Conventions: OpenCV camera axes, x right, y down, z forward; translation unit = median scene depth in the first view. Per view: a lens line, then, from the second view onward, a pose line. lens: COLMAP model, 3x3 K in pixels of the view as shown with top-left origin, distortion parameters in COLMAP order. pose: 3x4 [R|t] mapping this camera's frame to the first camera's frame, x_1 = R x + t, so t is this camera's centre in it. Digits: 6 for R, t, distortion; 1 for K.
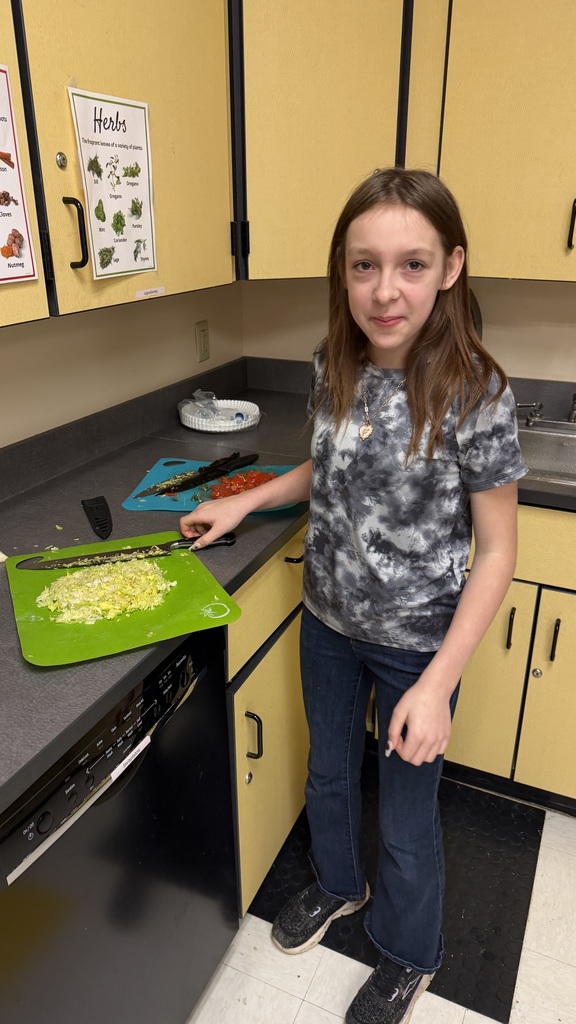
lens RADIAL K [[709.7, 0, 288.0], [0, 709.7, 512.0], [0, 0, 1]] dist [0.064443, -0.089133]
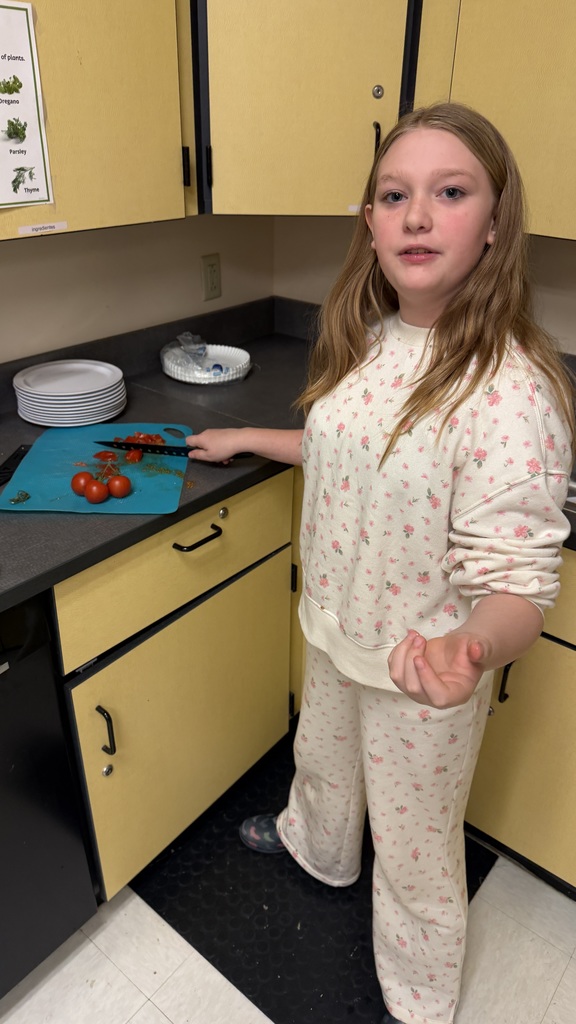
lens RADIAL K [[725.8, 0, 288.0], [0, 725.8, 512.0], [0, 0, 1]] dist [0.002227, -0.004327]
pose [[0.968329, 0.141372, -0.205799, 0.308081], [-0.120137, 0.986383, 0.112321, -0.091825], [0.218876, -0.084039, 0.972127, 0.153517]]
